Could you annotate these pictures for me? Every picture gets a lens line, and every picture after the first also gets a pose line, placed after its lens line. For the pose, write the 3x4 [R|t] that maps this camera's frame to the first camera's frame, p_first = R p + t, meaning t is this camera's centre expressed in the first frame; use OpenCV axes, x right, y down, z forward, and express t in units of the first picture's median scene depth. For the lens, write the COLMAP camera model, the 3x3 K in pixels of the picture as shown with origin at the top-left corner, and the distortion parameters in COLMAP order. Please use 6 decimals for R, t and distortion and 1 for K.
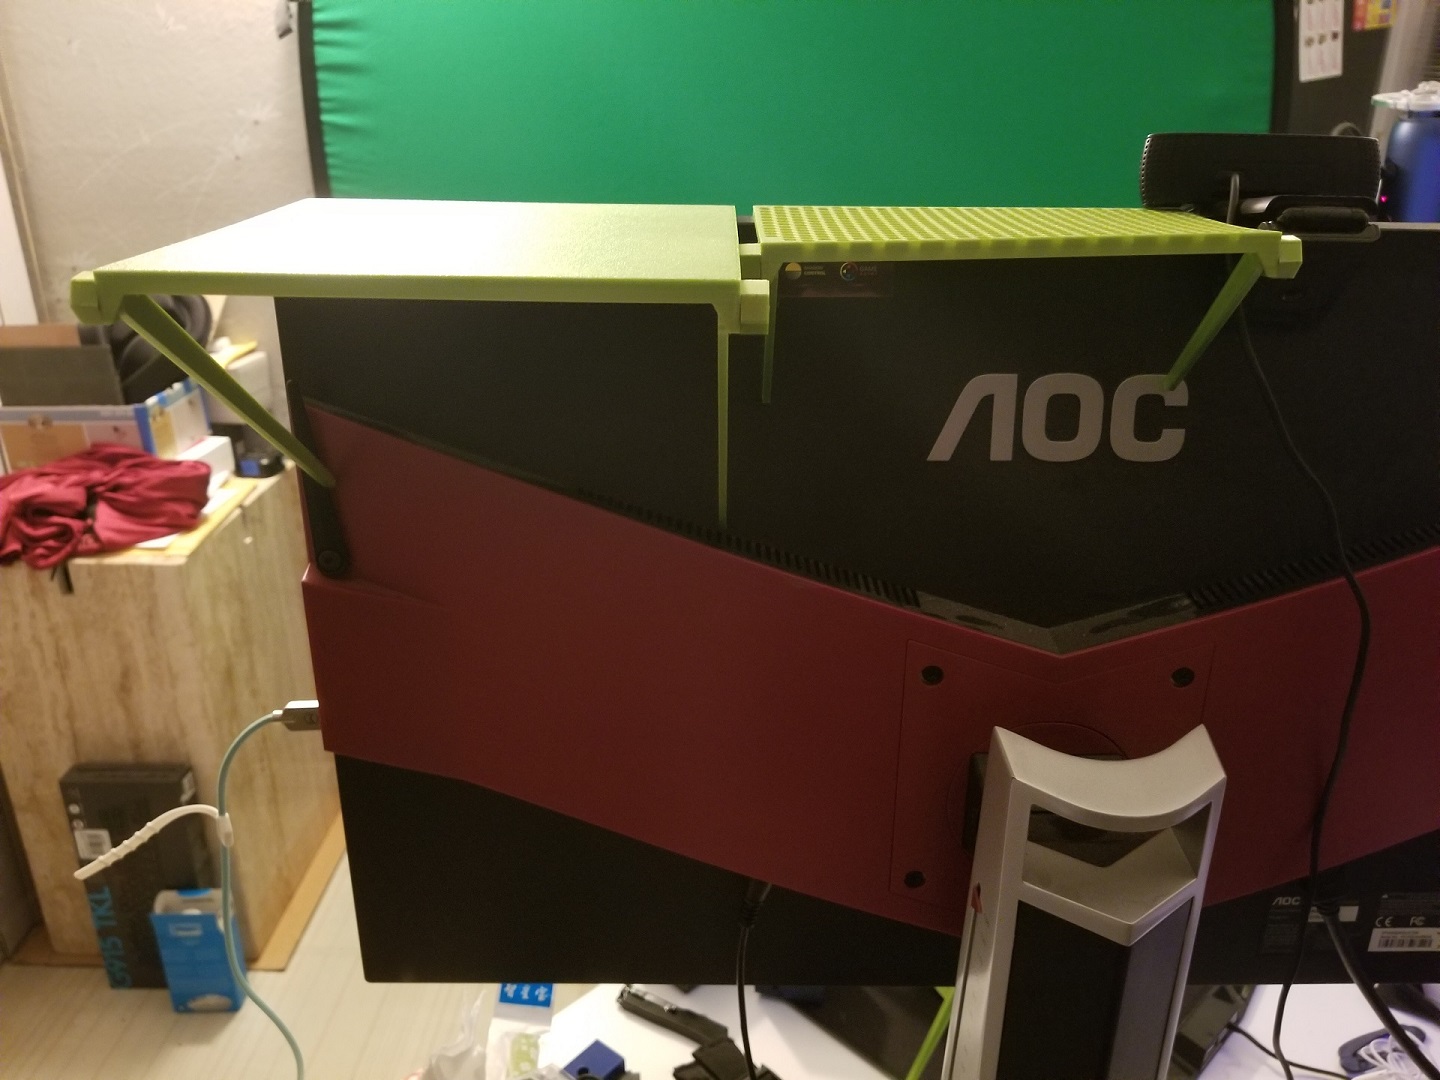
lens RADIAL K [[1131.3, 0, 731.8], [0, 1131.3, 540.2], [0, 0, 1]] dist [0.004961, -0.011518]
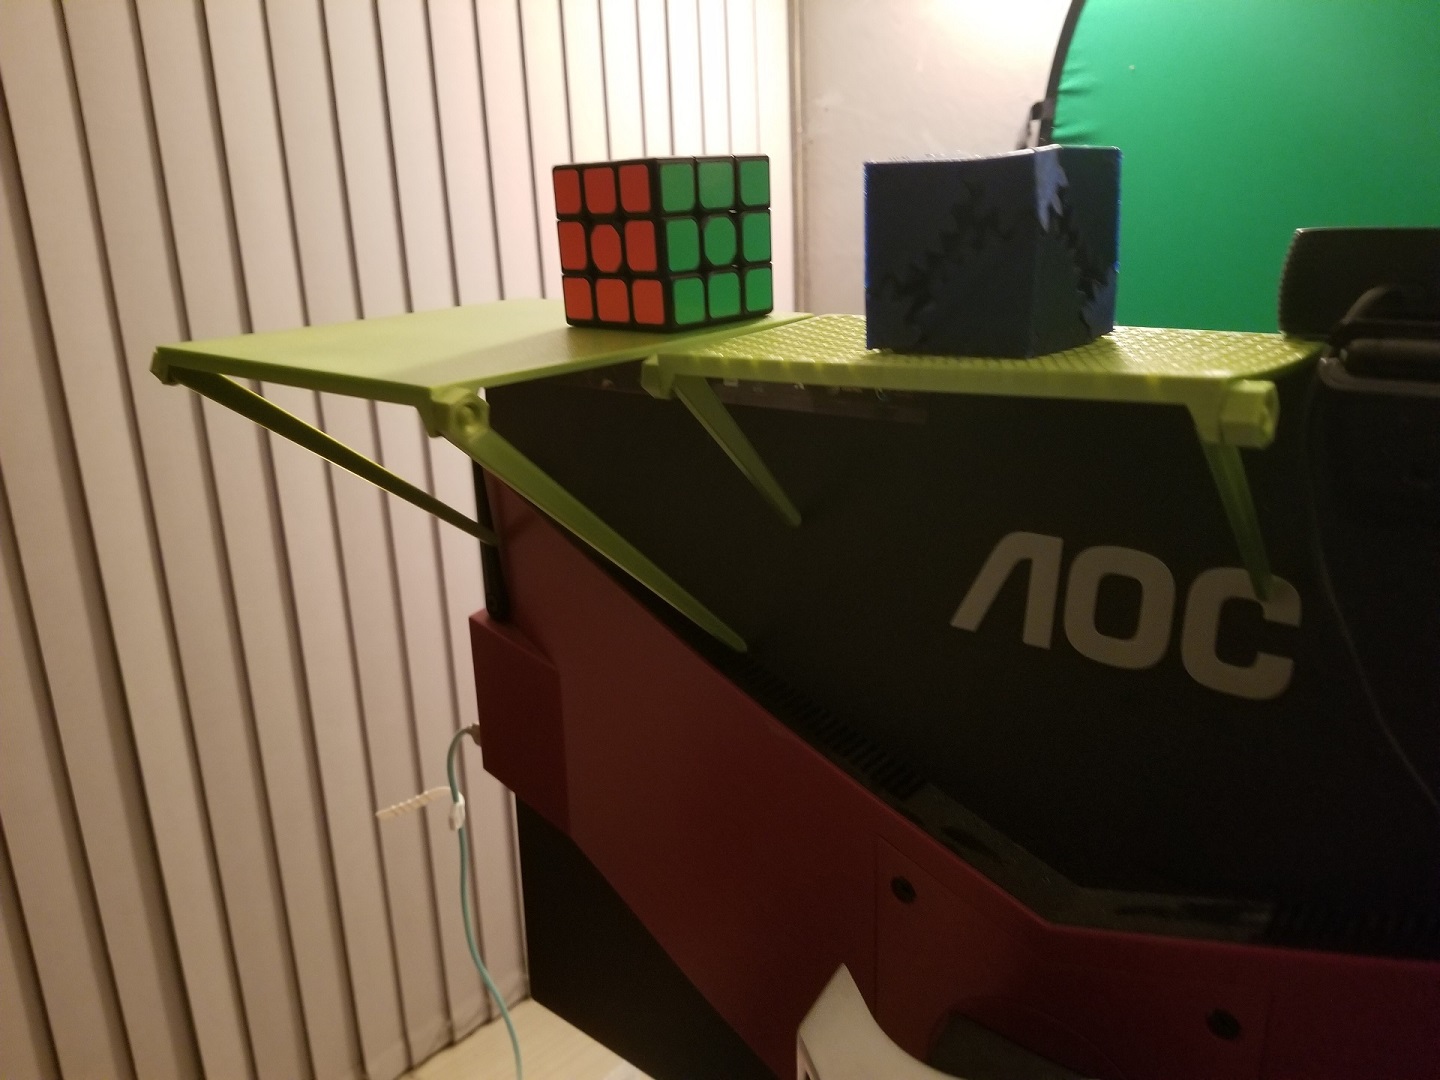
lens RADIAL K [[1143.1, 0, 720.0], [0, 1143.1, 540.0], [0, 0, 1]] dist [-0.017642, 0.011682]
pose [[0.742764, 0.159605, -0.650252, 0.456636], [-0.216918, 0.976156, -0.008180, -0.070436], [0.633442, 0.147127, 0.759674, 0.212103]]
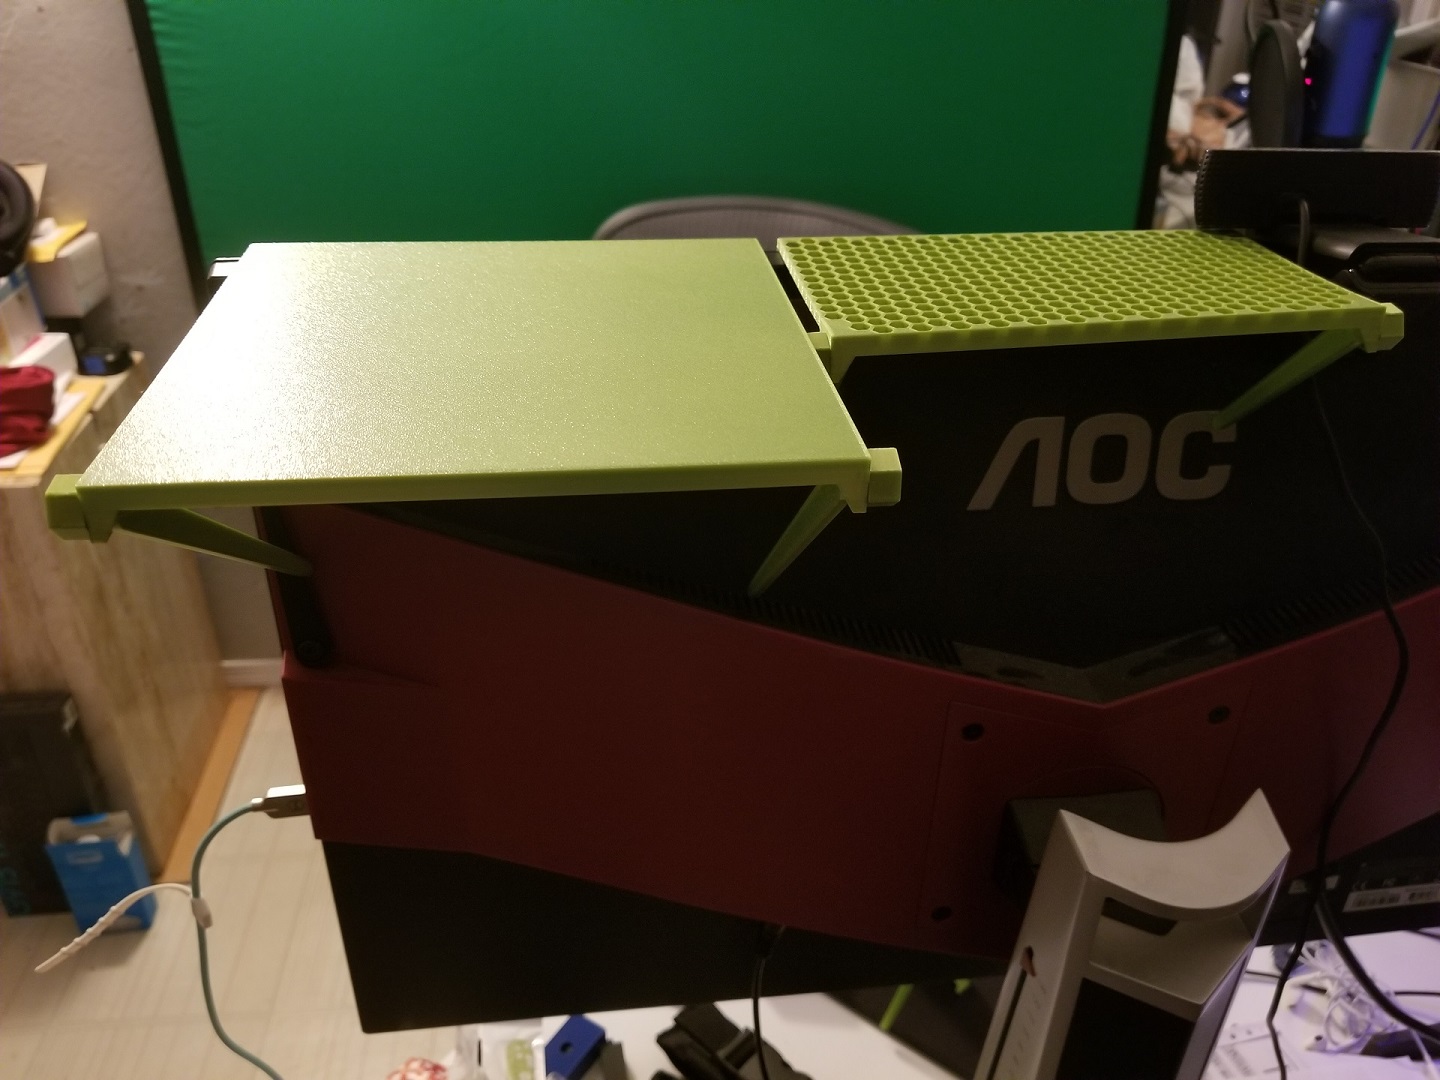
lens RADIAL K [[1143.1, 0, 720.0], [0, 1143.1, 540.0], [0, 0, 1]] dist [-0.017642, 0.011682]
pose [[0.993158, -0.052047, 0.104534, -0.102001], [0.036146, 0.988233, 0.148625, -0.153974], [-0.111039, -0.143830, 0.983353, 0.078740]]
